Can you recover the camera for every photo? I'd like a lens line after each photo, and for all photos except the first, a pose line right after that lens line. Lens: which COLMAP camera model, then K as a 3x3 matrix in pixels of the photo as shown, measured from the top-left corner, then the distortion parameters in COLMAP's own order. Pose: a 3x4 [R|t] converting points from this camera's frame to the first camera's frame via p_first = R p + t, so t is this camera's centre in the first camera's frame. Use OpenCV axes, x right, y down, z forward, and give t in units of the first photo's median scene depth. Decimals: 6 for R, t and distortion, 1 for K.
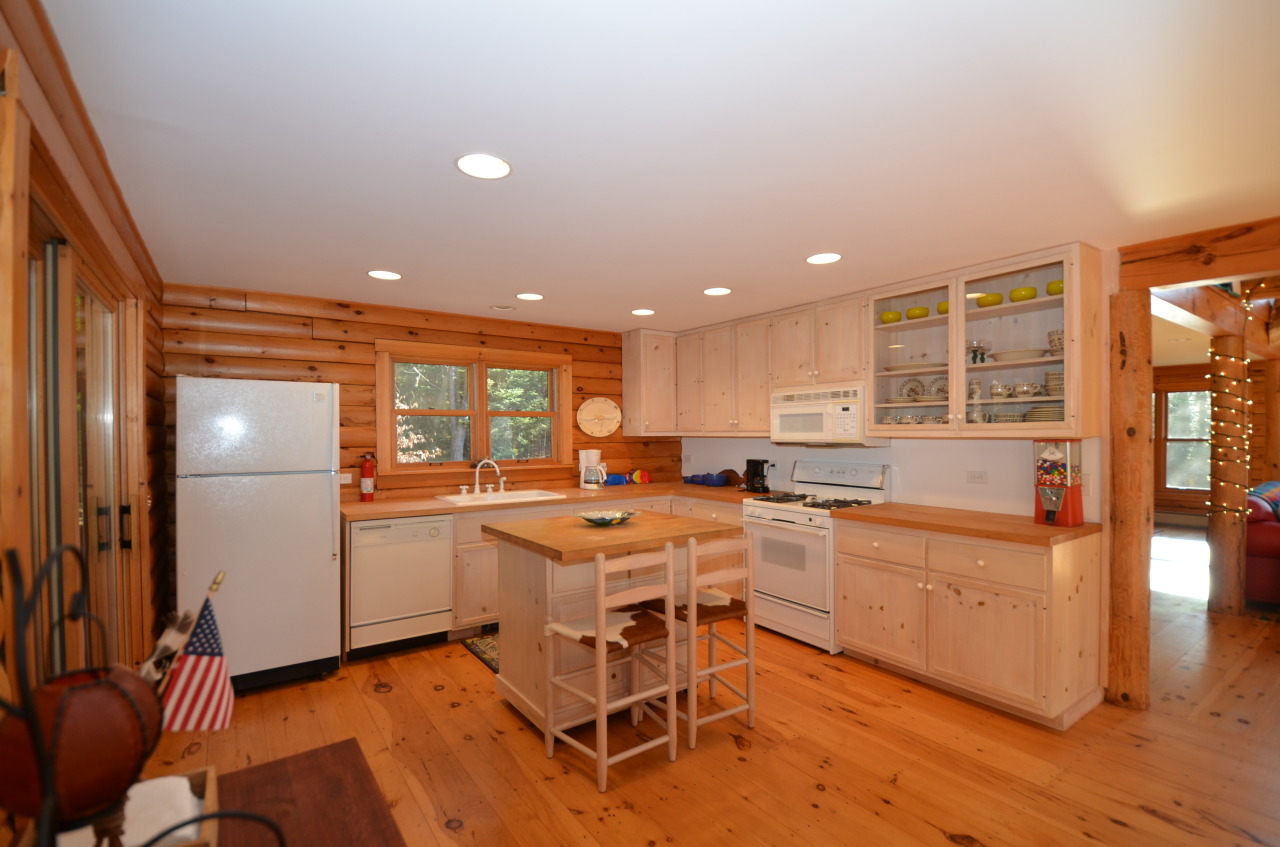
lens RADIAL K [[566.7, 0, 640.0], [0, 566.7, 423.5], [0, 0, 1]] dist [0.001540, -0.000072]
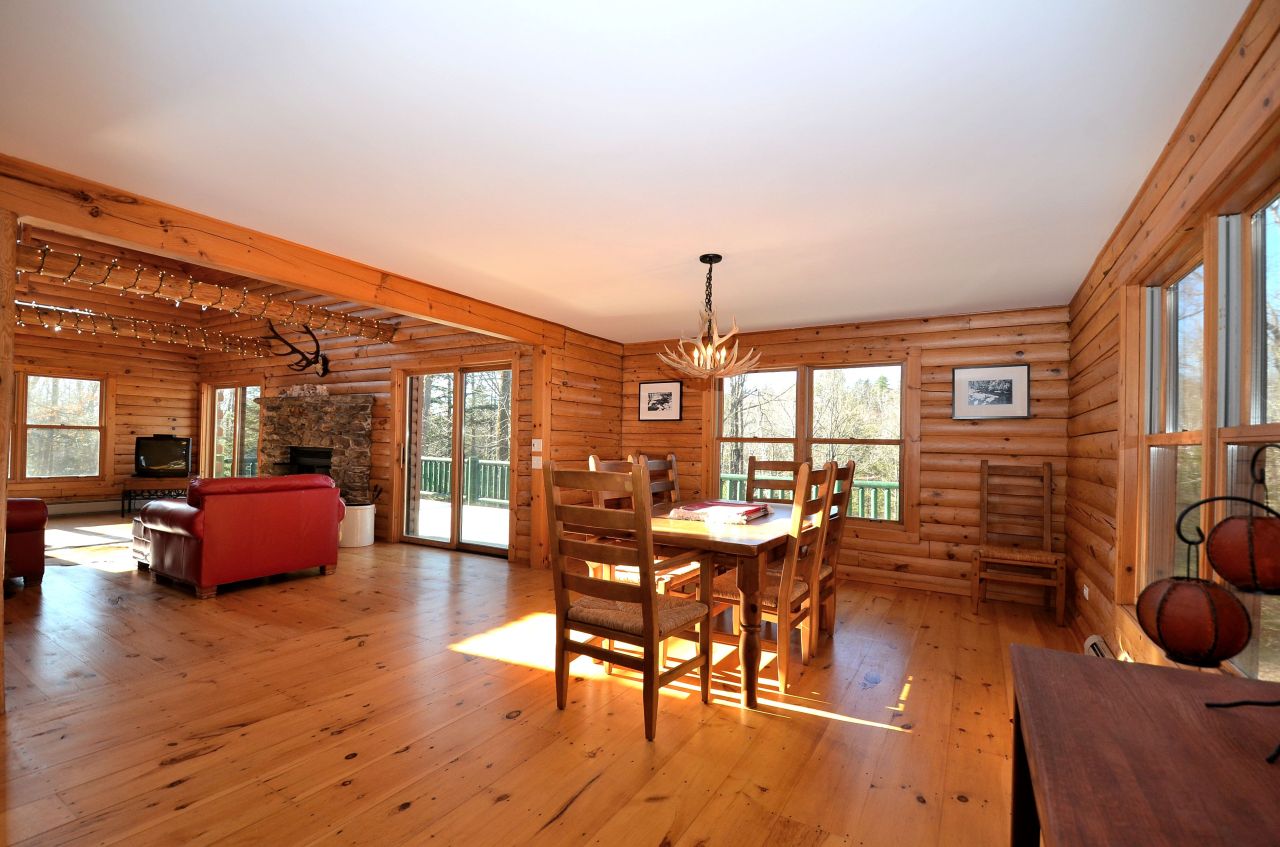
lens RADIAL K [[566.7, 0, 640.0], [0, 566.7, 423.5], [0, 0, 1]] dist [0.001540, -0.000072]
pose [[-0.403066, 0.031000, 0.914646, -0.182263], [-0.027756, 0.998552, -0.046075, 0.065372], [-0.914750, -0.043959, -0.401622, 0.362158]]
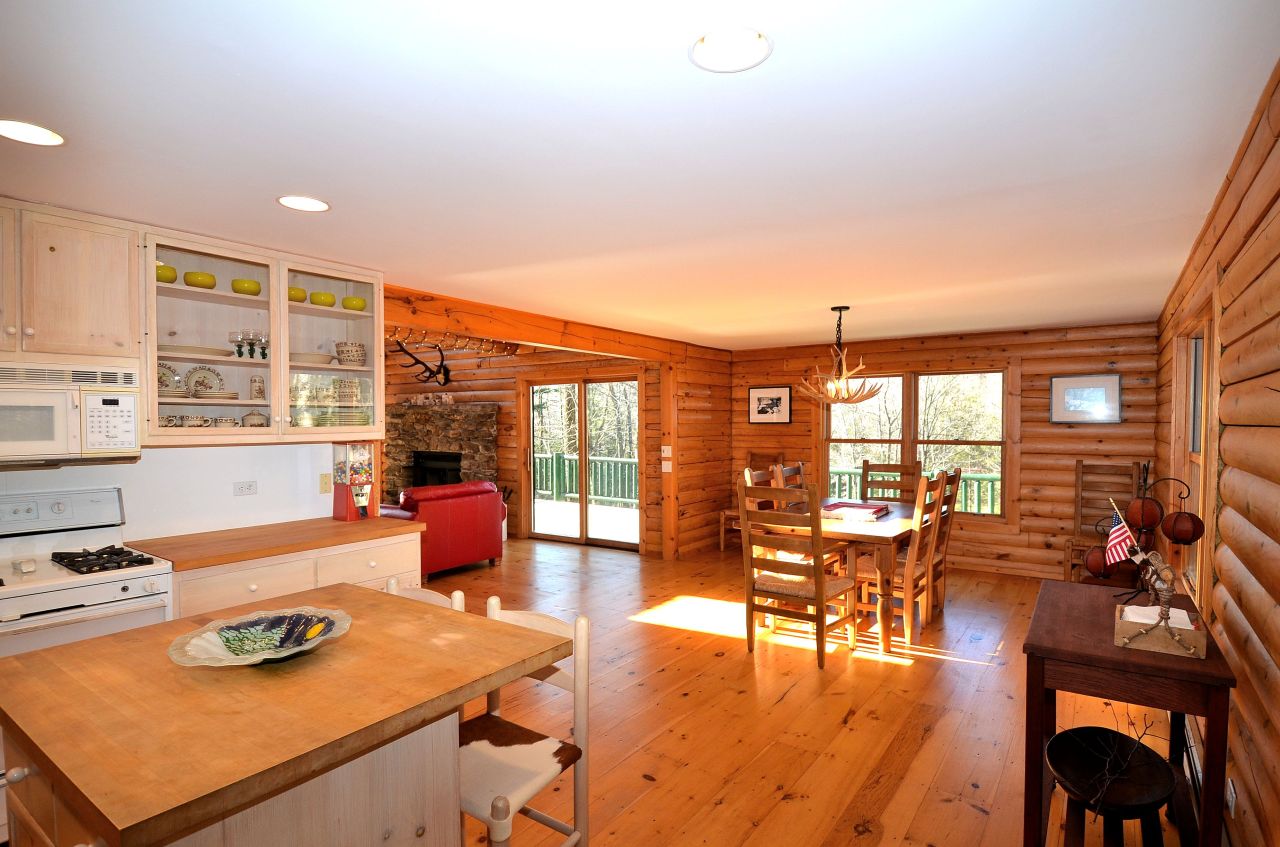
lens RADIAL K [[660.3, 0, 641.5], [0, 660.3, 426.1], [0, 0, 1]] dist [-0.006259, -0.000871]
pose [[-0.329189, 0.002620, 0.944260, -0.507311], [-0.006327, 0.999968, -0.004980, 0.000445], [-0.944243, -0.007614, -0.329162, 0.702293]]
